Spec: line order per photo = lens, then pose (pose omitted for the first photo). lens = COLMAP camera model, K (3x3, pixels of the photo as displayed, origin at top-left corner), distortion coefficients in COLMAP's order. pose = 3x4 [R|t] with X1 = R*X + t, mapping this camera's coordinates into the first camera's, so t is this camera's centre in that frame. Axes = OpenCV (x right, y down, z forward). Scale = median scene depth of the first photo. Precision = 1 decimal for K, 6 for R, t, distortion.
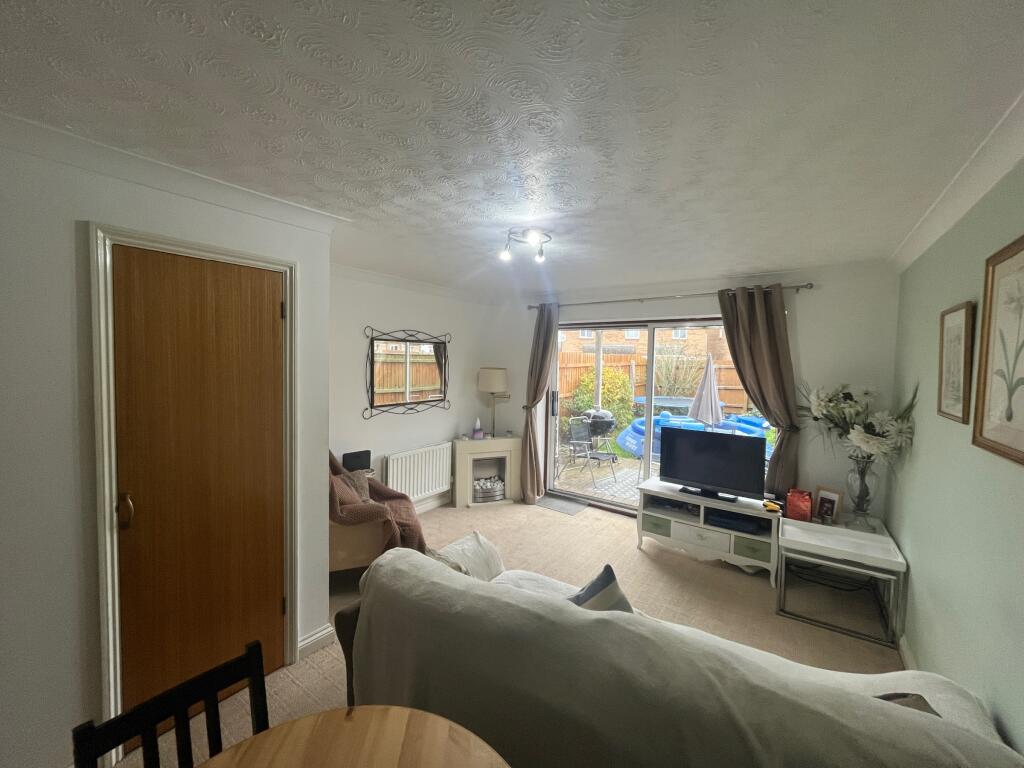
lens RADIAL K [[412.3, 0, 507.0], [0, 412.3, 379.0], [0, 0, 1]] dist [-0.004489, 0.000383]
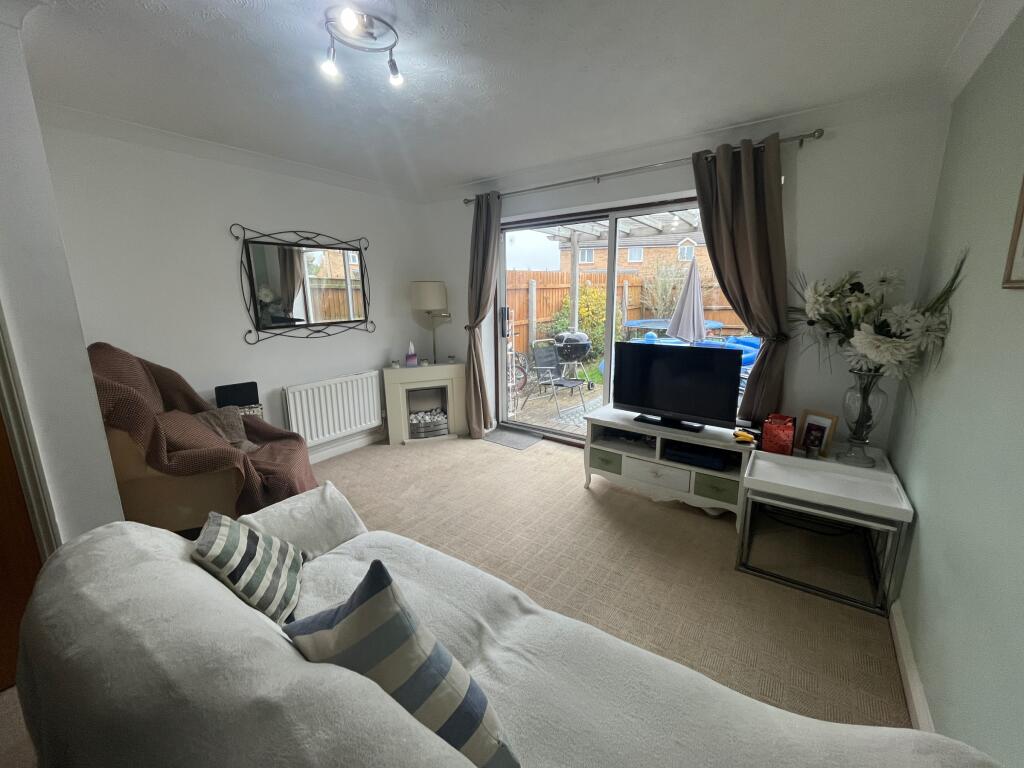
lens RADIAL K [[412.3, 0, 507.0], [0, 412.3, 379.0], [0, 0, 1]] dist [-0.004489, 0.000383]
pose [[0.999427, -0.029529, -0.016529, 0.192609], [0.031804, 0.986497, 0.160659, 0.056786], [0.011562, -0.161092, 0.986872, 0.220012]]
